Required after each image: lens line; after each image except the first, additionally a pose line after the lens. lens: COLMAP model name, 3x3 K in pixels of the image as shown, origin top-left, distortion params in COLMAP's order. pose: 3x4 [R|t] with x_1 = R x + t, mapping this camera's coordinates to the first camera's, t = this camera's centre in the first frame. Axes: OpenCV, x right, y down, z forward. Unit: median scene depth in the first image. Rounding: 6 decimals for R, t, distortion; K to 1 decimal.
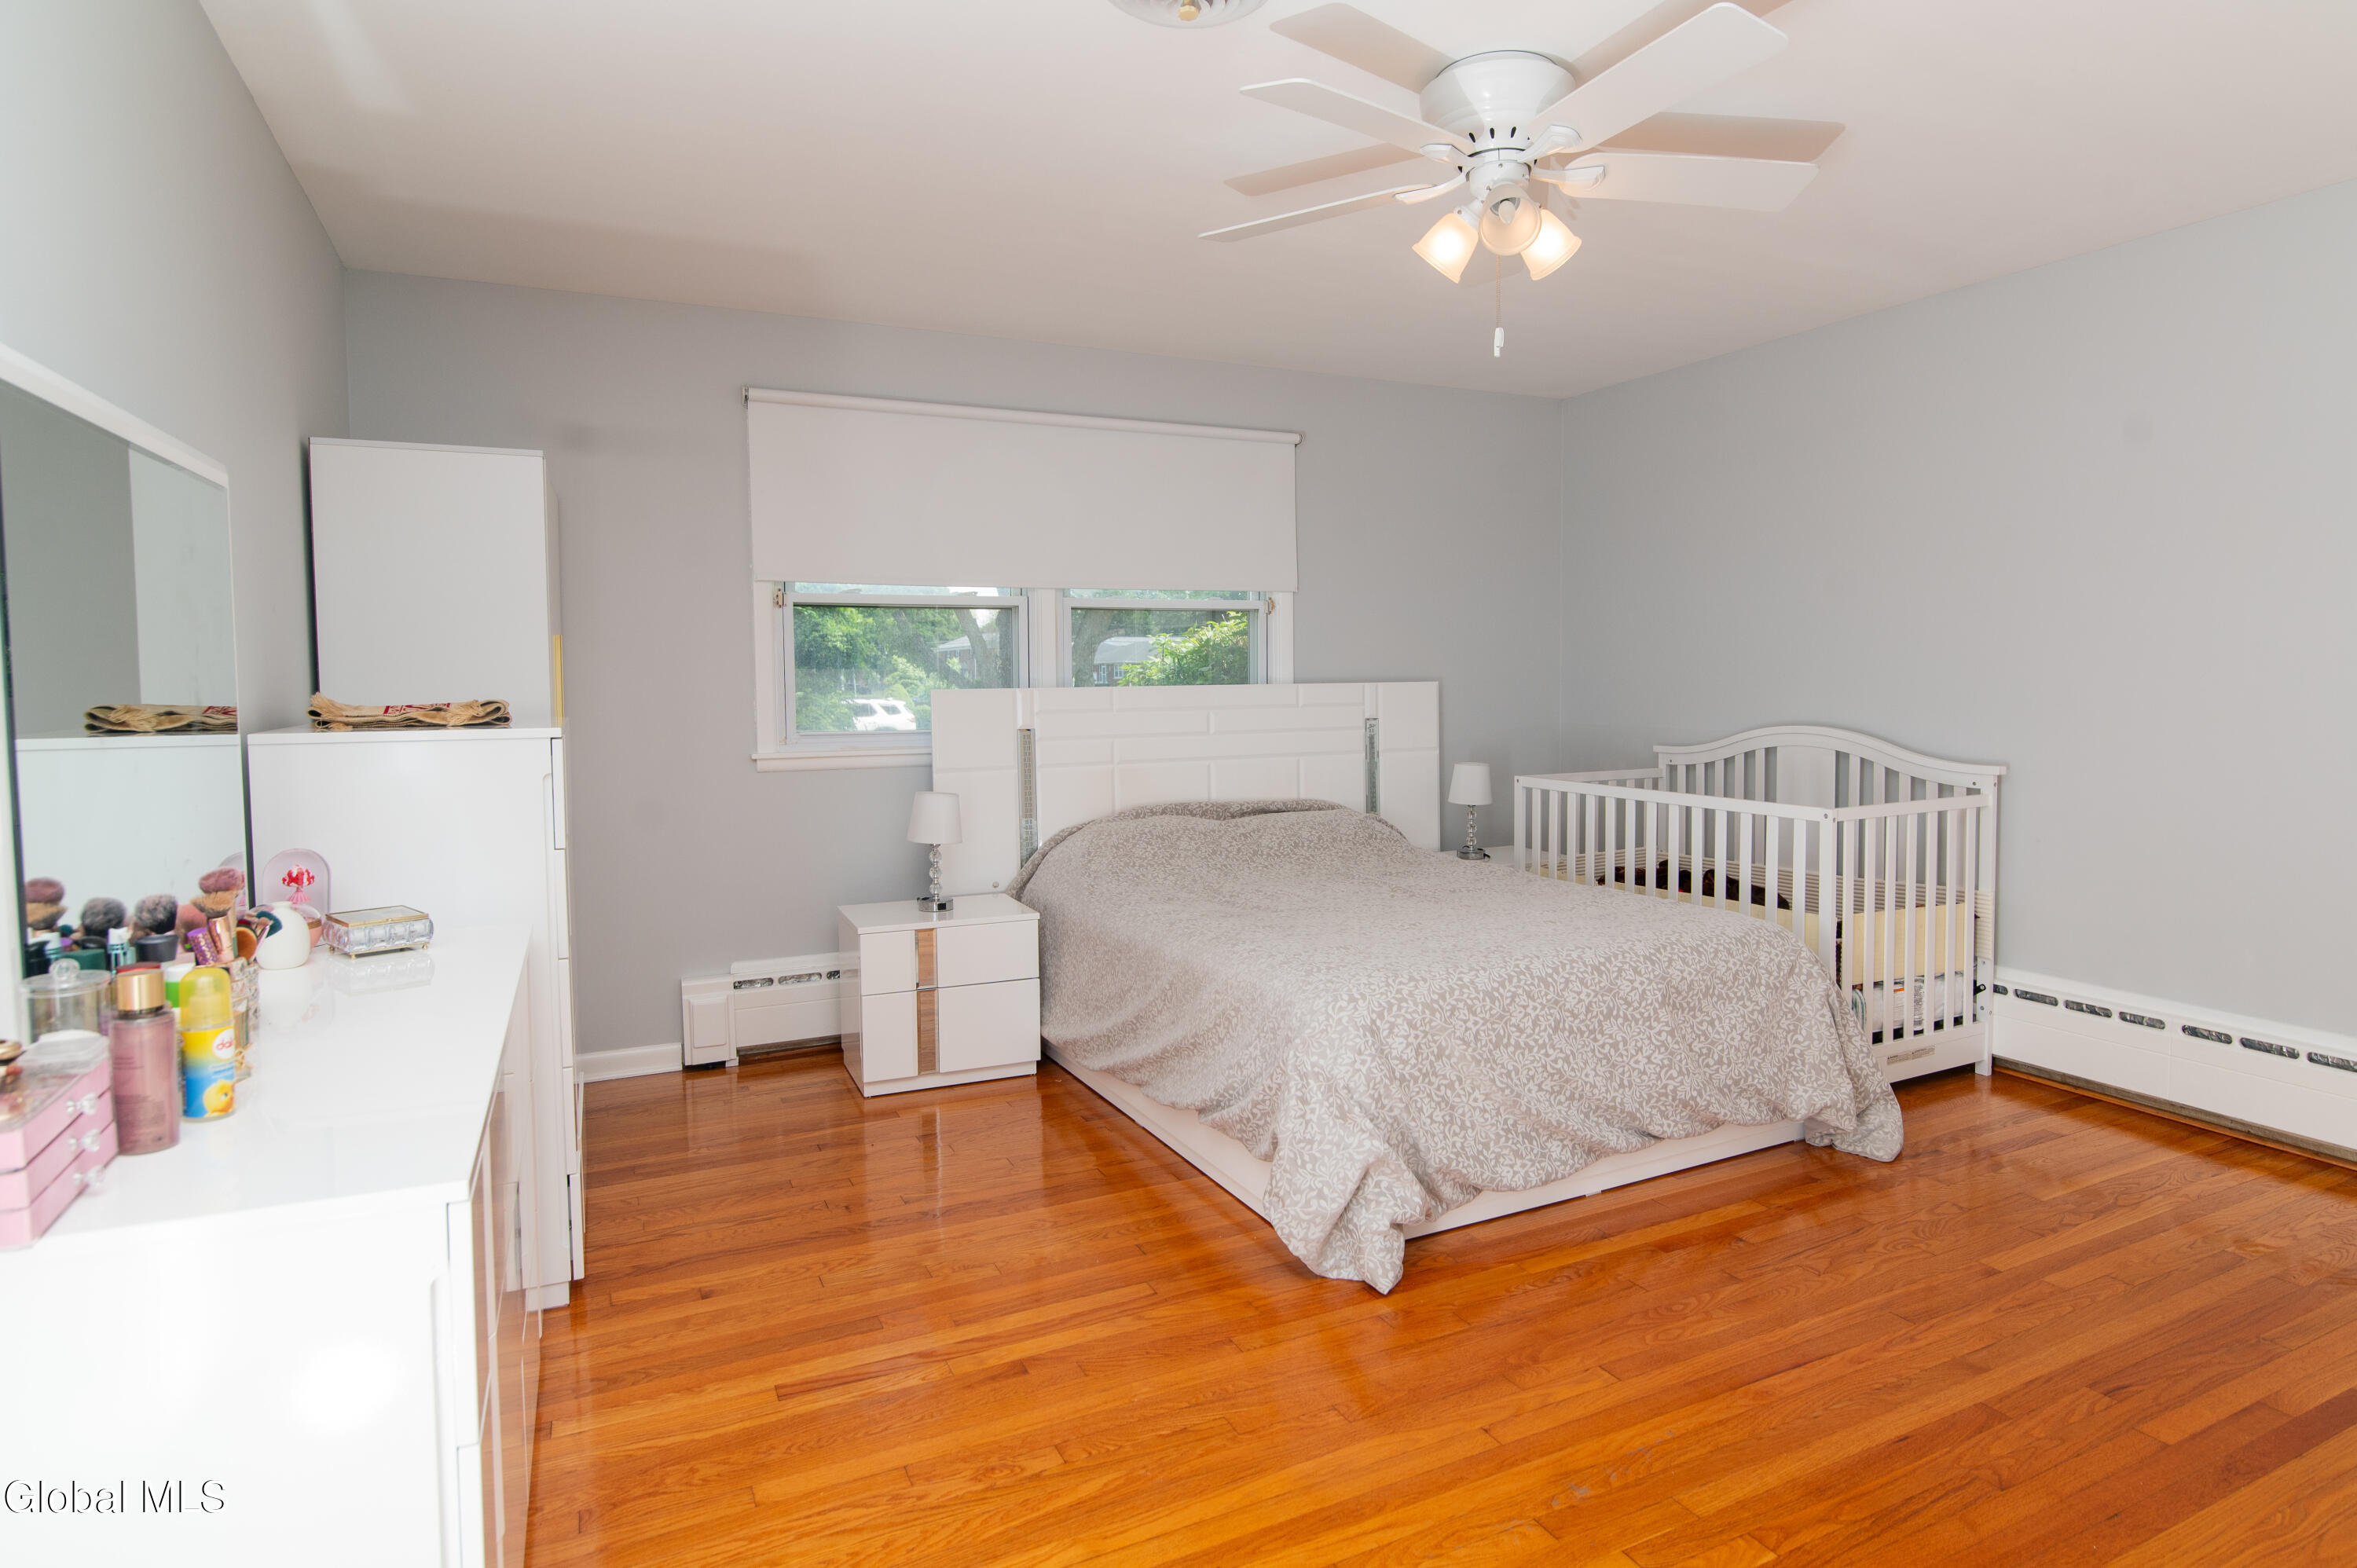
lens RADIAL K [[1395.3, 0, 1182.7], [0, 1395.3, 749.5], [0, 0, 1]] dist [0.001906, 0.000654]
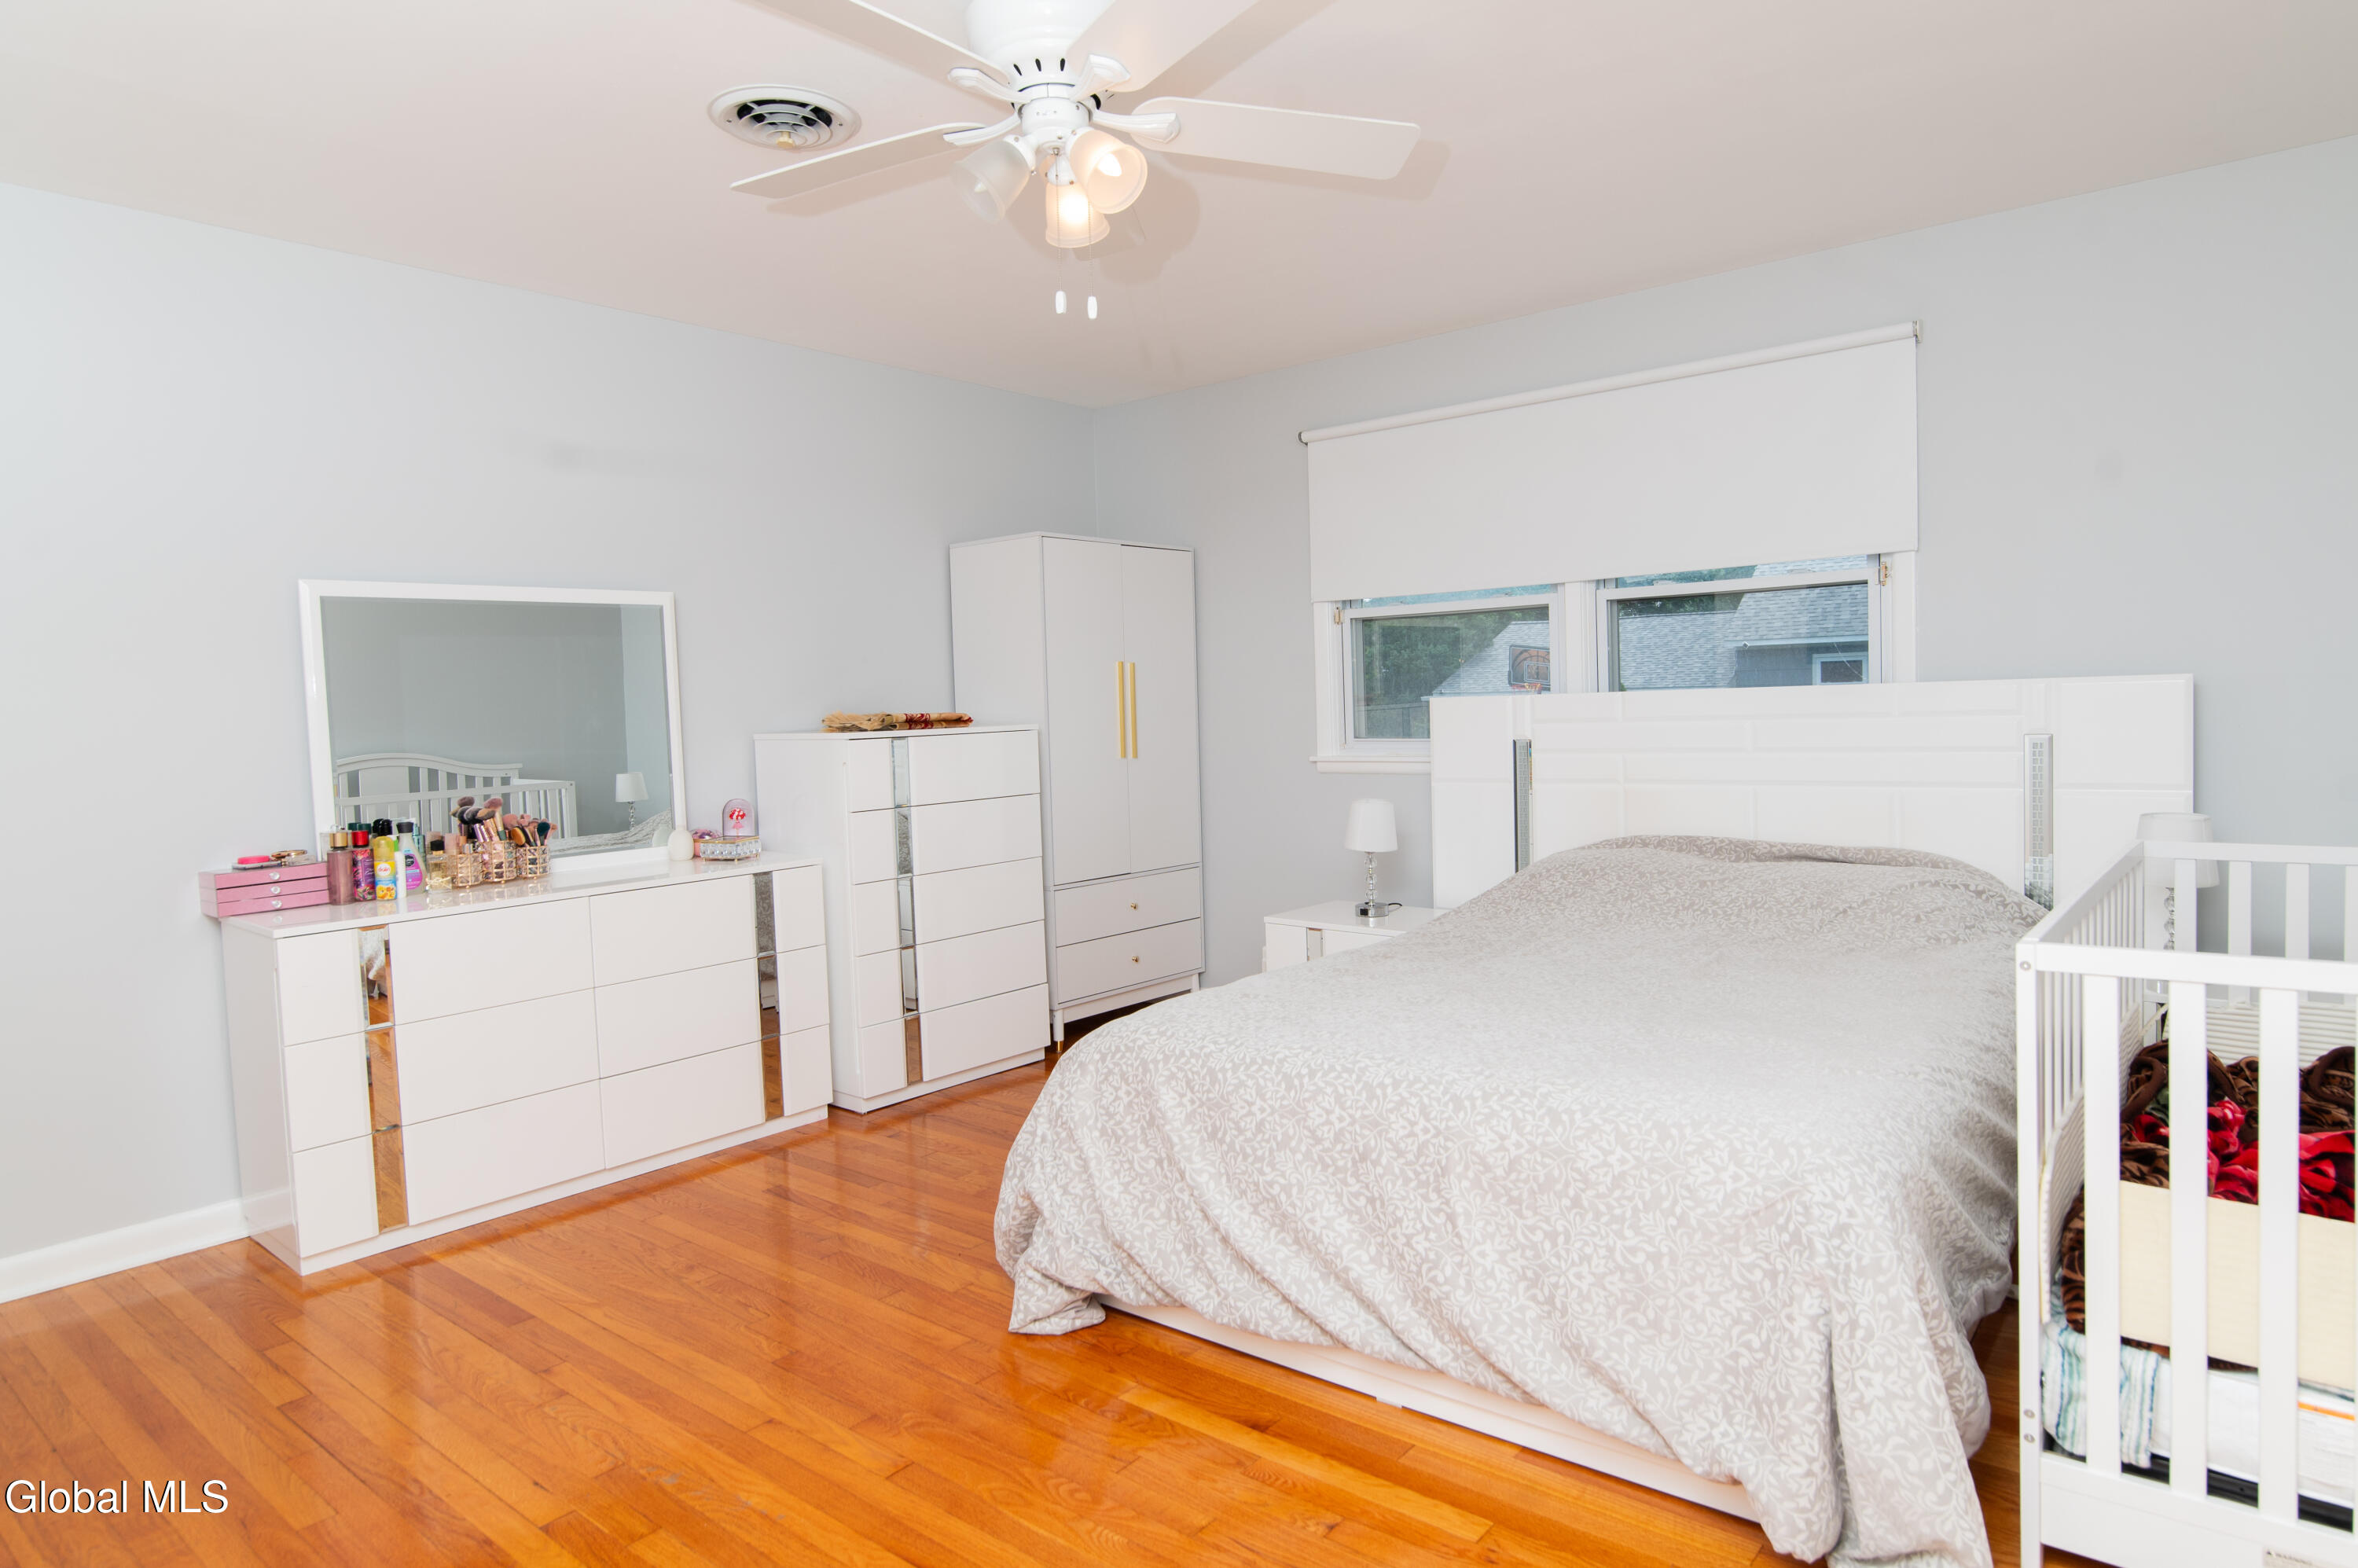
lens RADIAL K [[1369.4, 0, 1179.0], [0, 1369.4, 784.0], [0, 0, 1]] dist [-0.020875, -0.001182]
pose [[0.383954, 0.050974, -0.921944, 0.680432], [-0.020268, 0.998700, 0.046777, -0.024881], [0.923130, 0.000726, 0.384488, 0.482193]]
